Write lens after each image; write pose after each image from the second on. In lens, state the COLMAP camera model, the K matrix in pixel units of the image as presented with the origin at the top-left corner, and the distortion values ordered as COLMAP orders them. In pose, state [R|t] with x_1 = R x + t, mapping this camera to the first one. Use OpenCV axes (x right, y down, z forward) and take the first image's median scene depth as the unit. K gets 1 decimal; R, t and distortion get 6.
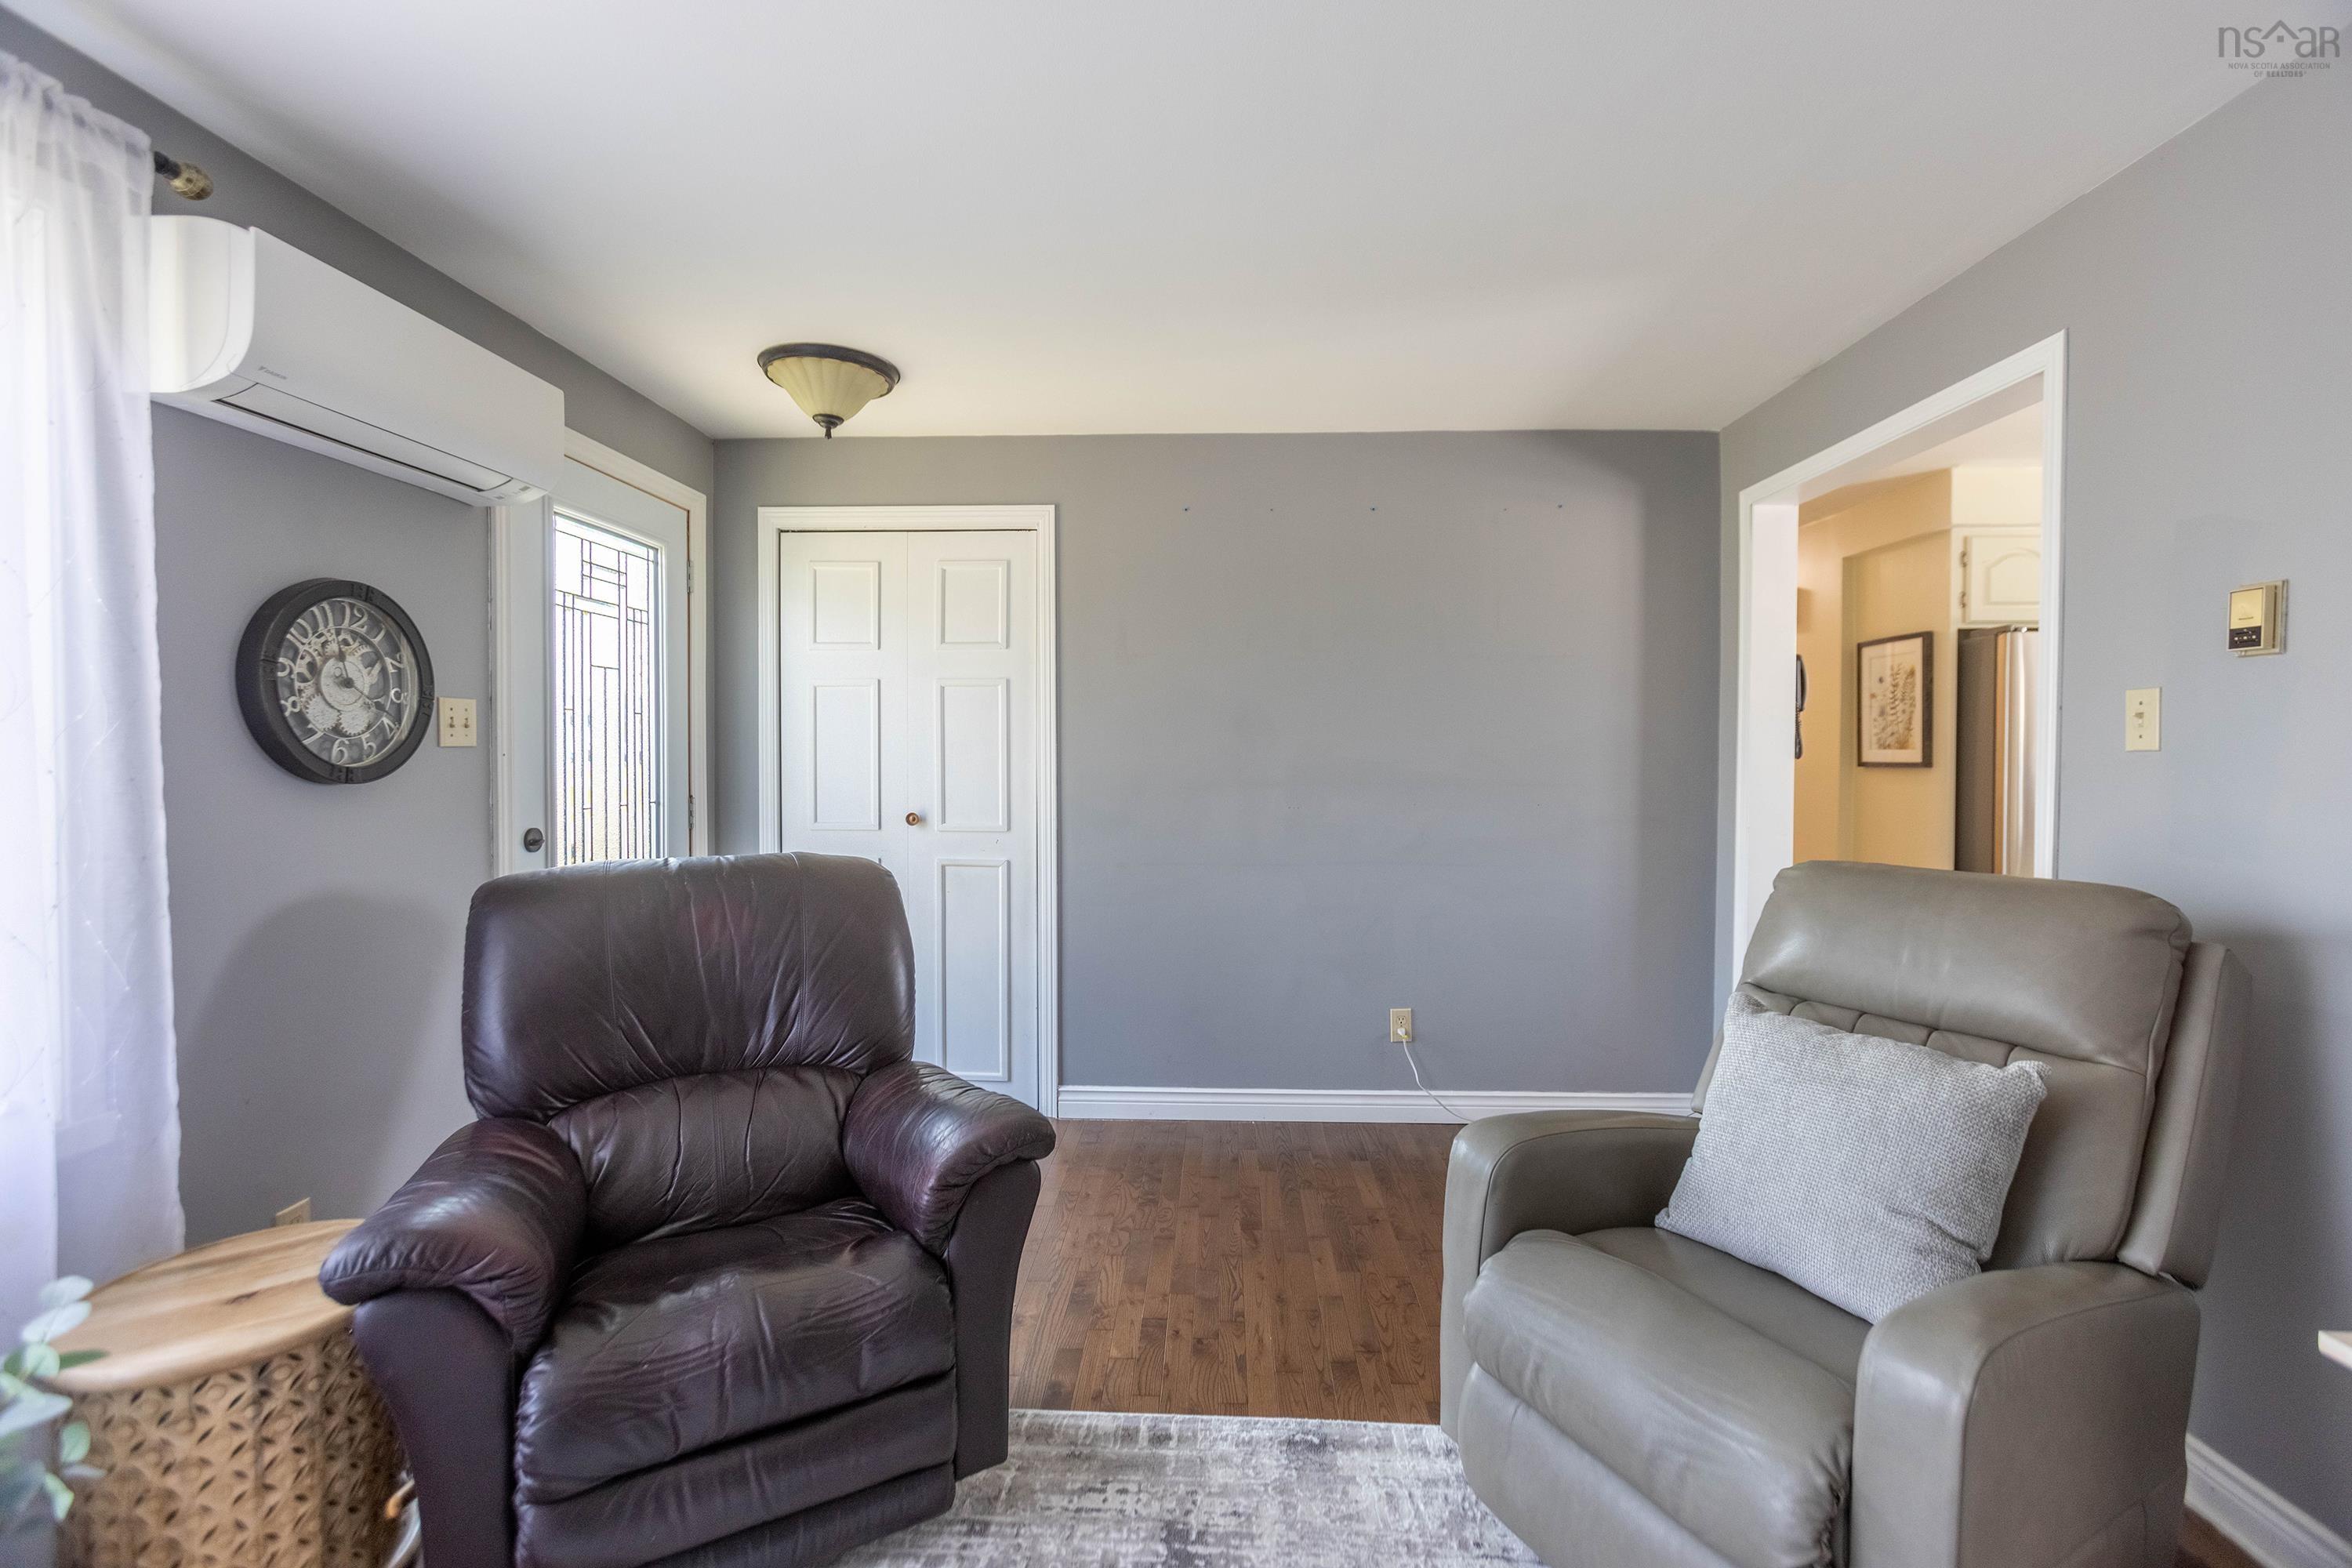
lens RADIAL K [[1035.2, 0, 1186.7], [0, 1035.2, 770.1], [0, 0, 1]] dist [-0.024307, 0.019561]
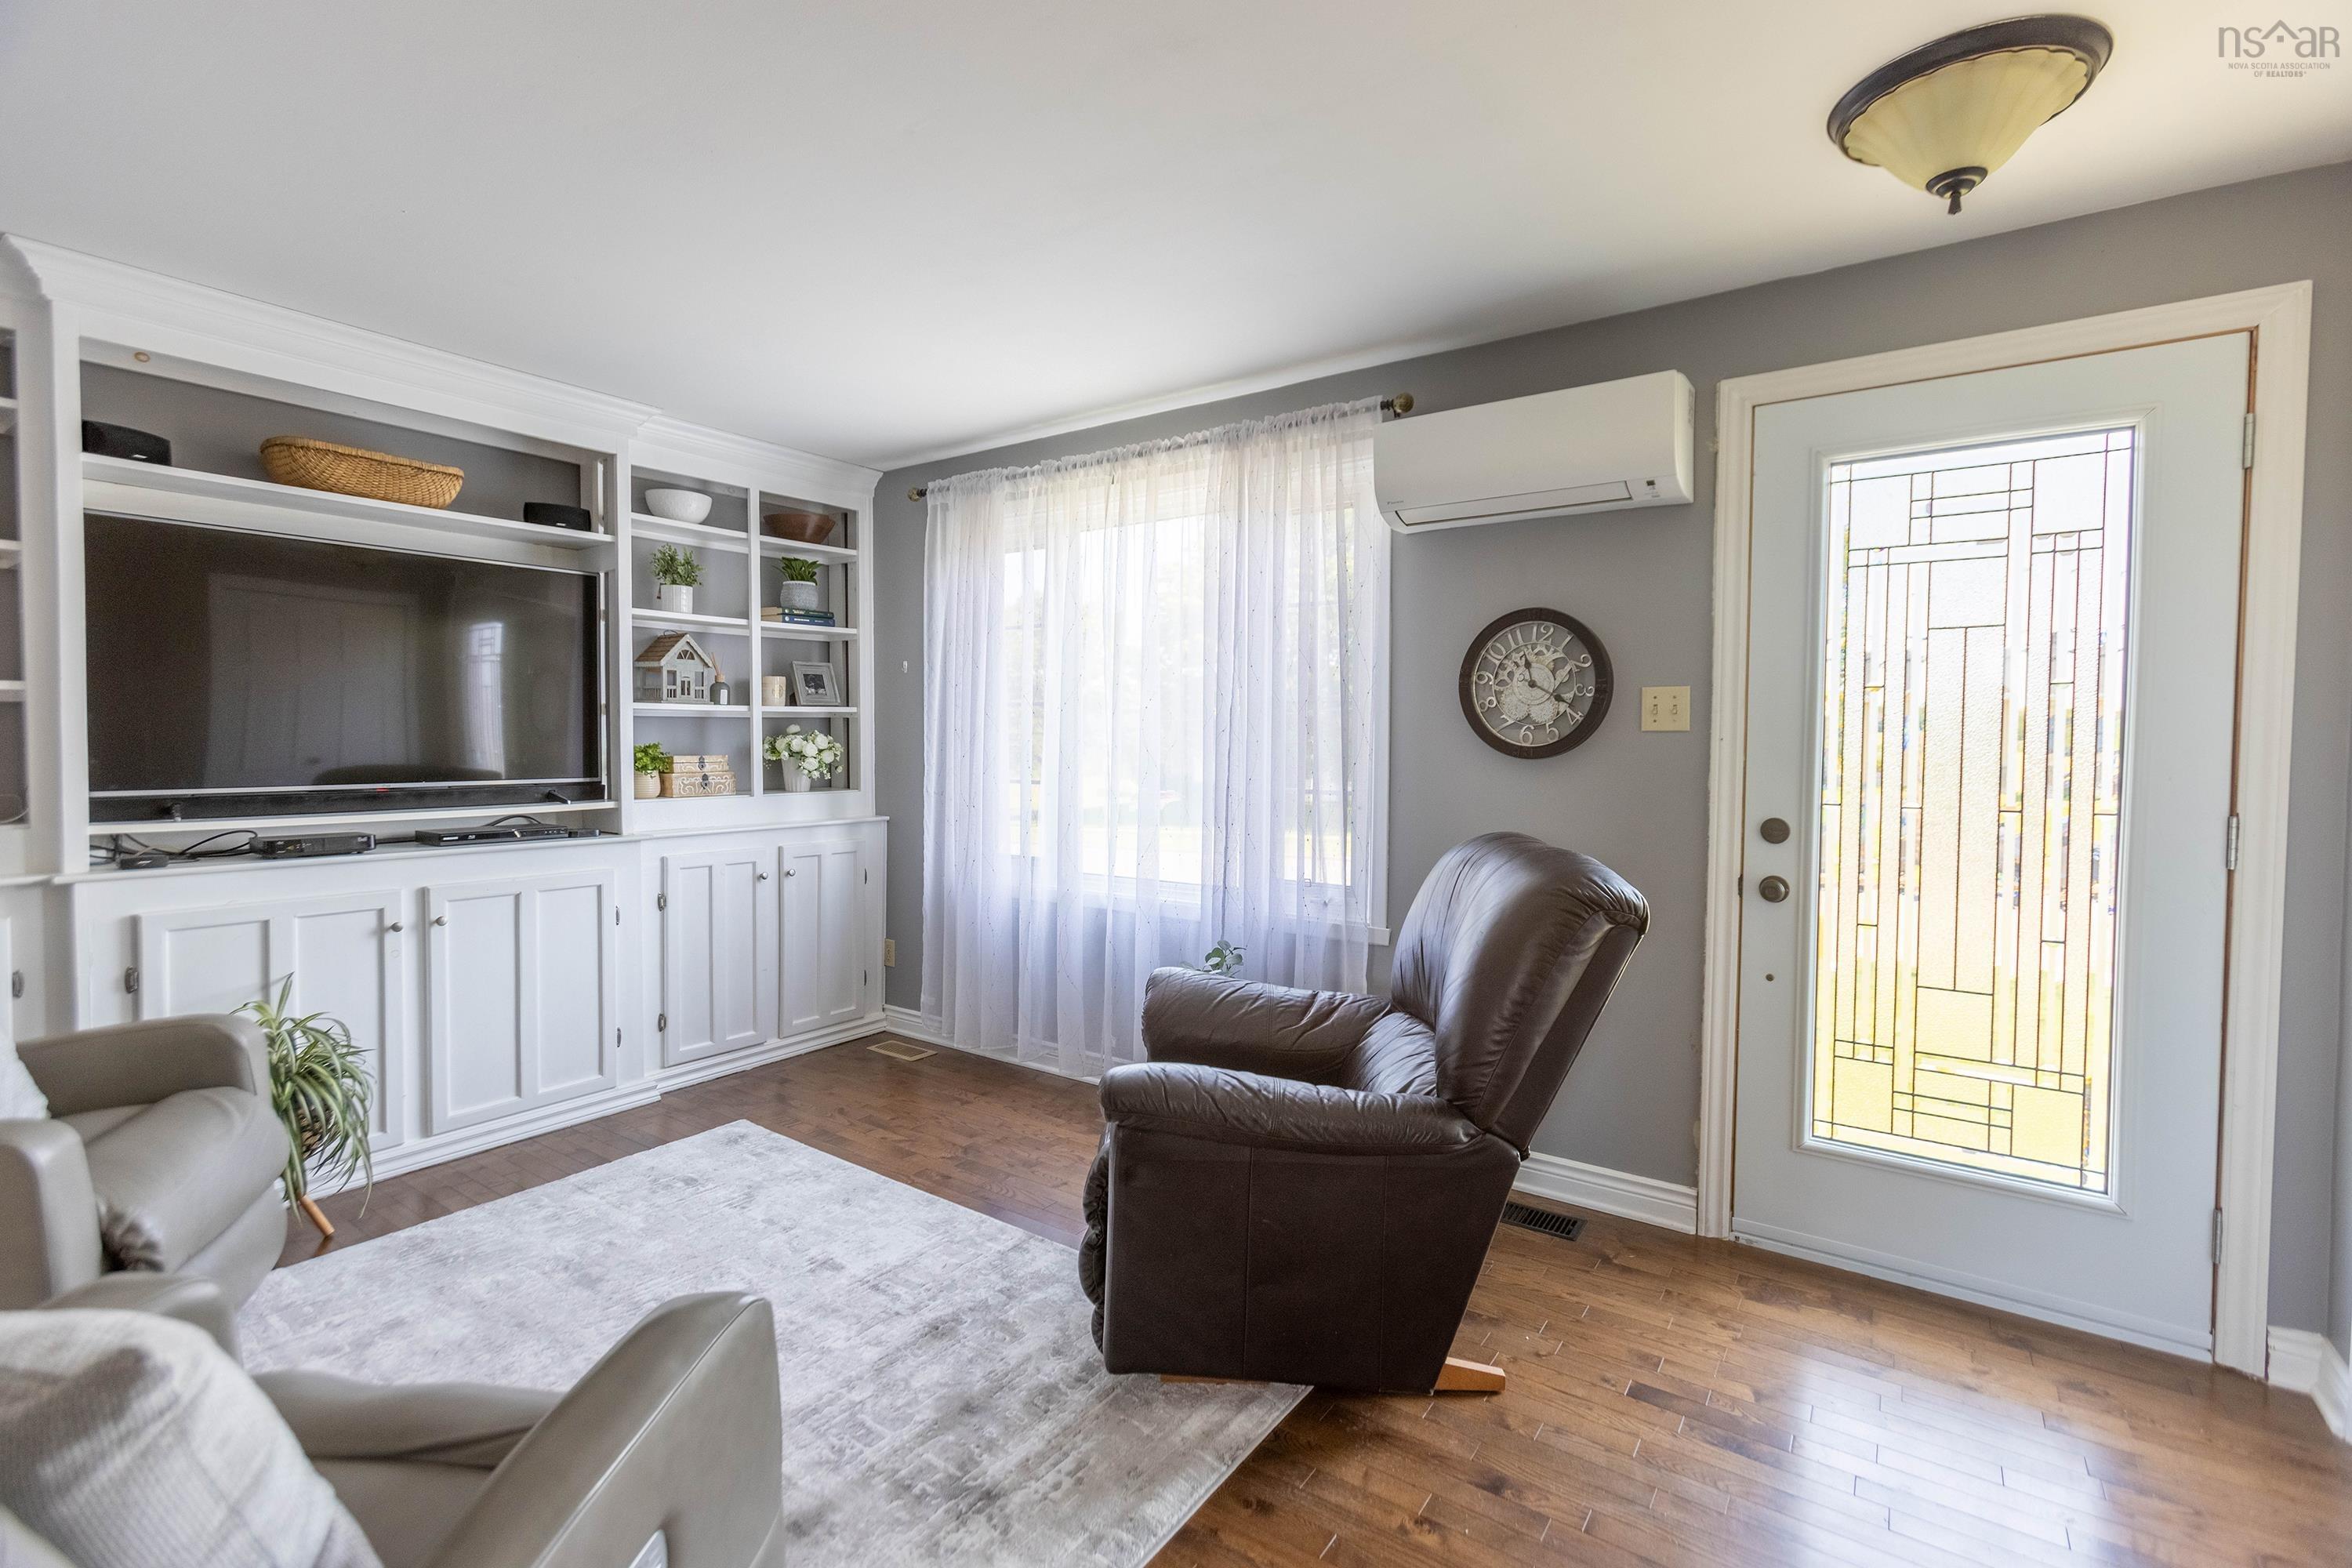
lens RADIAL K [[1054.6, 0, 1180.6], [0, 1054.6, 770.9], [0, 0, 1]] dist [-0.001988, 0.006677]
pose [[-0.543421, 0.018774, -0.839250, 0.638095], [-0.024114, 0.998988, 0.037962, -0.013853], [0.839114, 0.040867, -0.542419, 1.470267]]
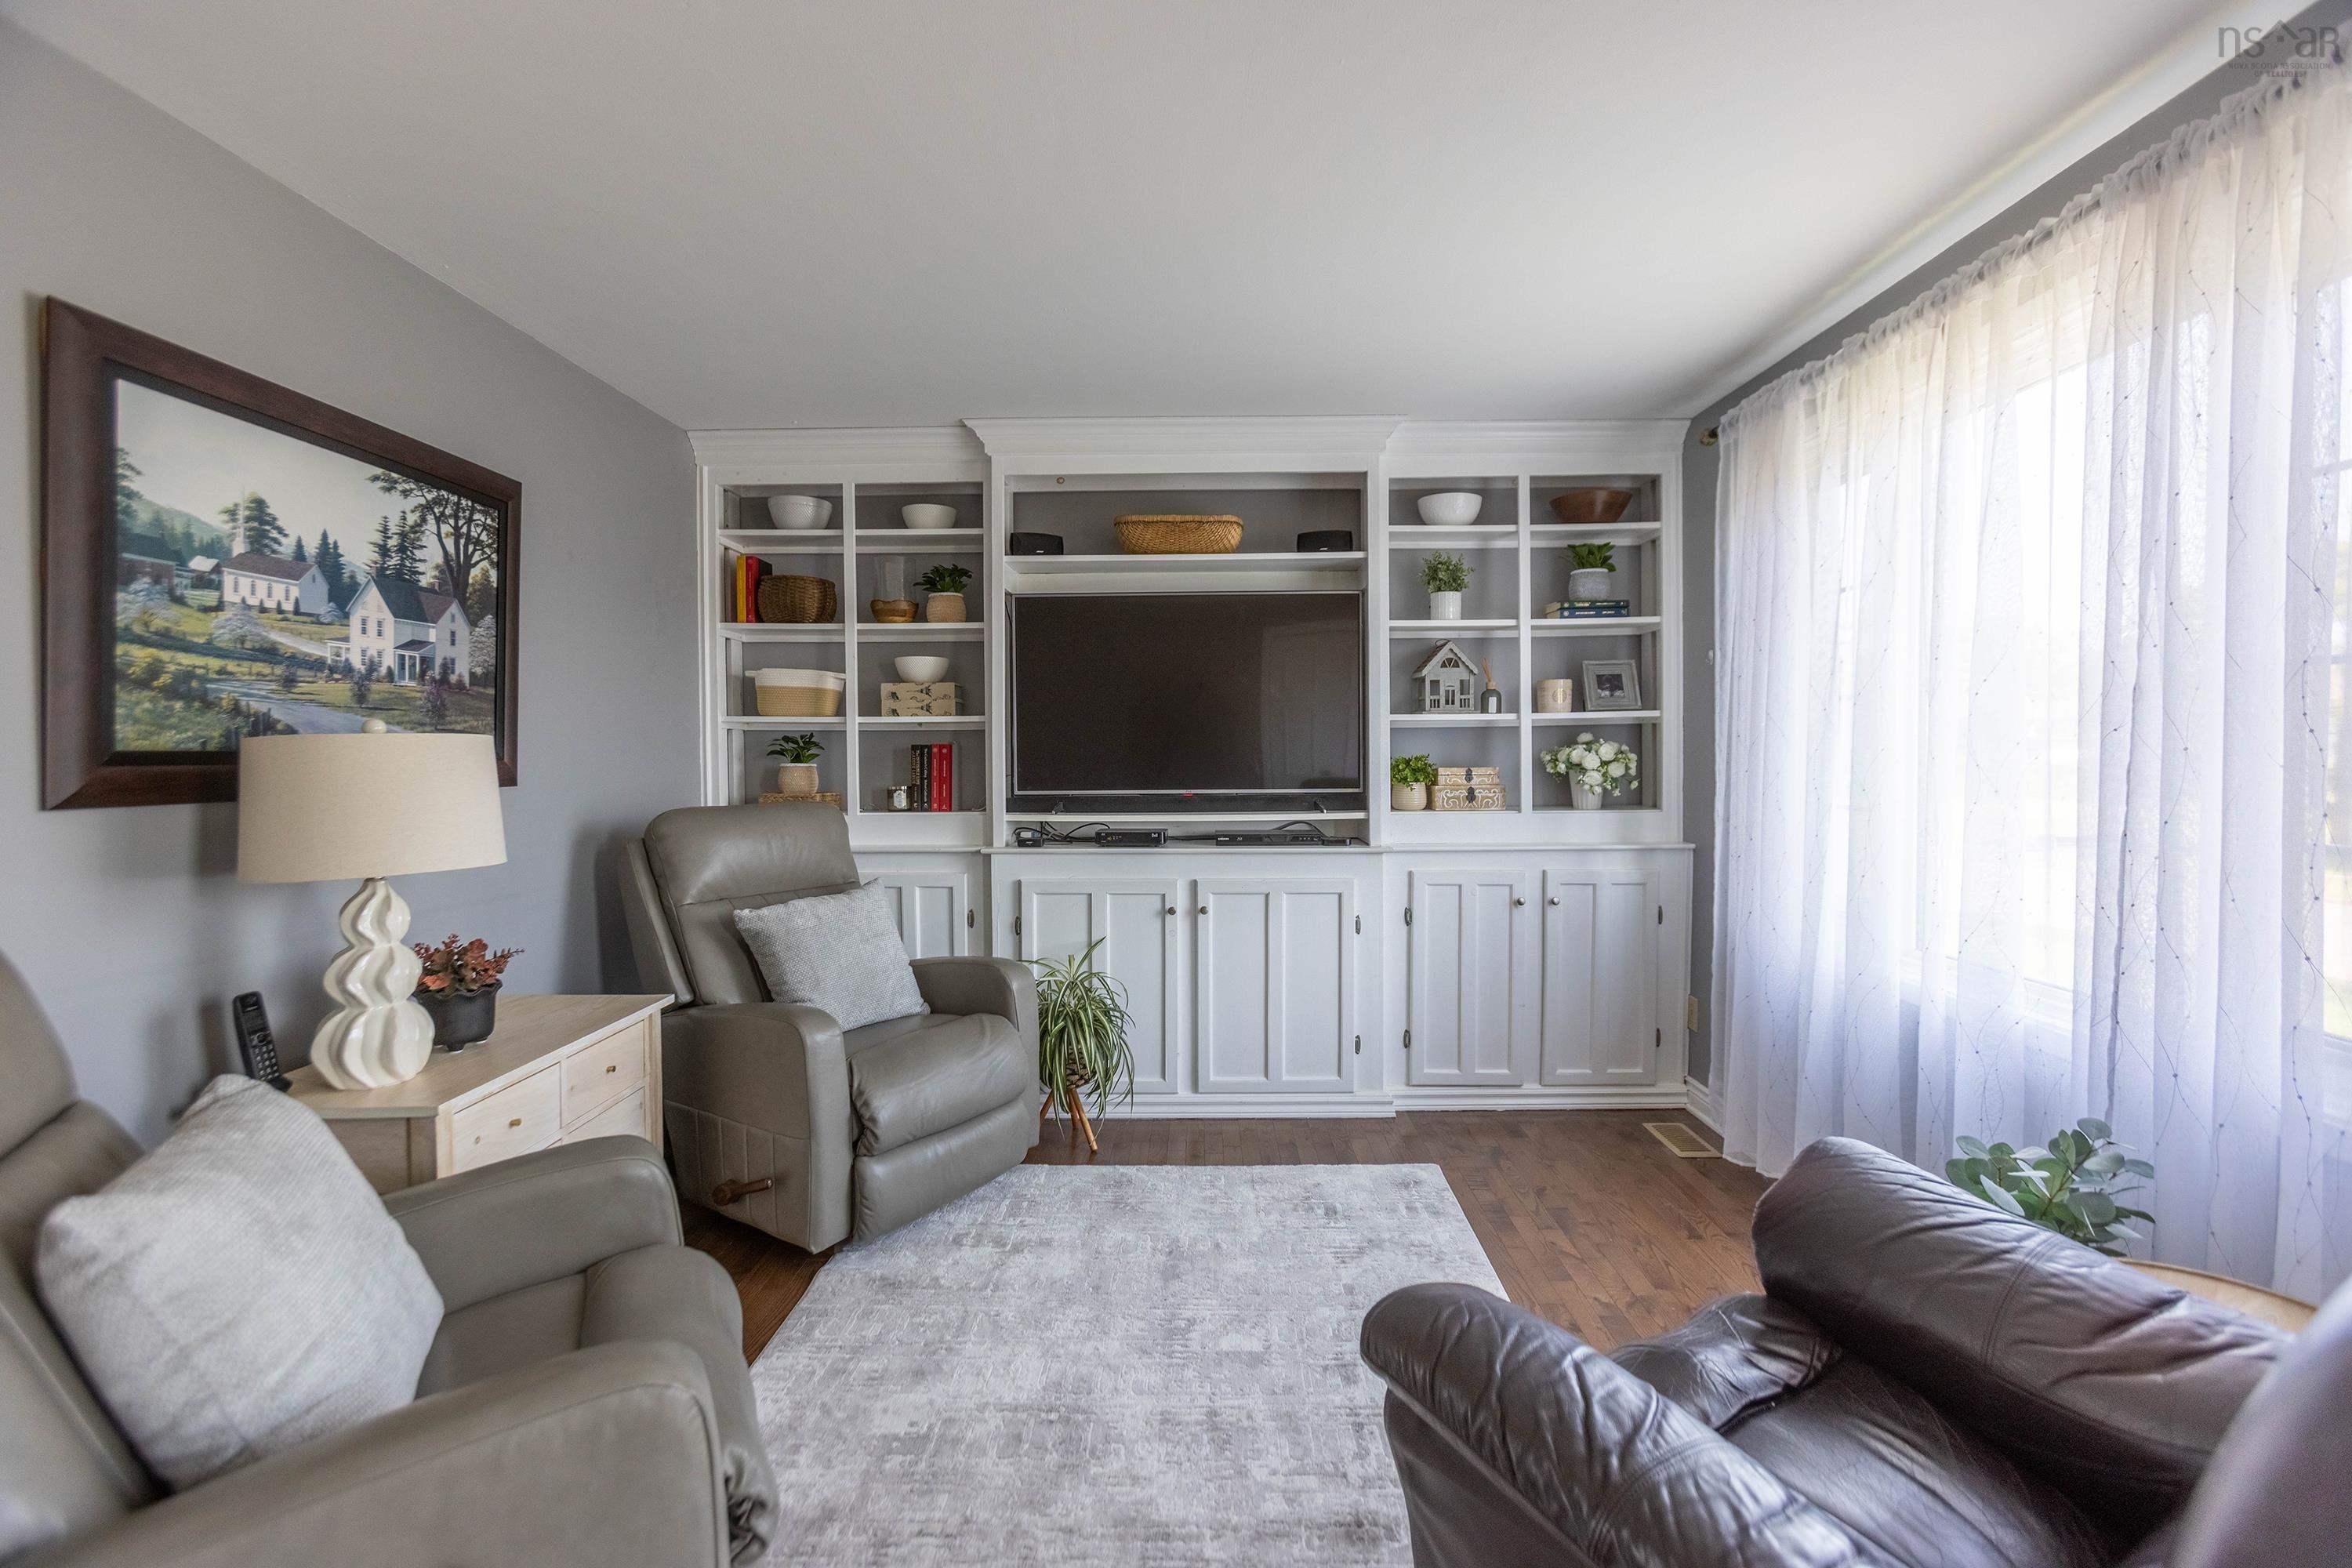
lens RADIAL K [[1035.2, 0, 1186.7], [0, 1035.2, 770.1], [0, 0, 1]] dist [-0.024307, 0.019561]
pose [[-0.999641, 0.001951, -0.026727, -0.004499], [0.000801, 0.999077, 0.042956, -0.021176], [0.026787, 0.042919, -0.998719, 1.470960]]
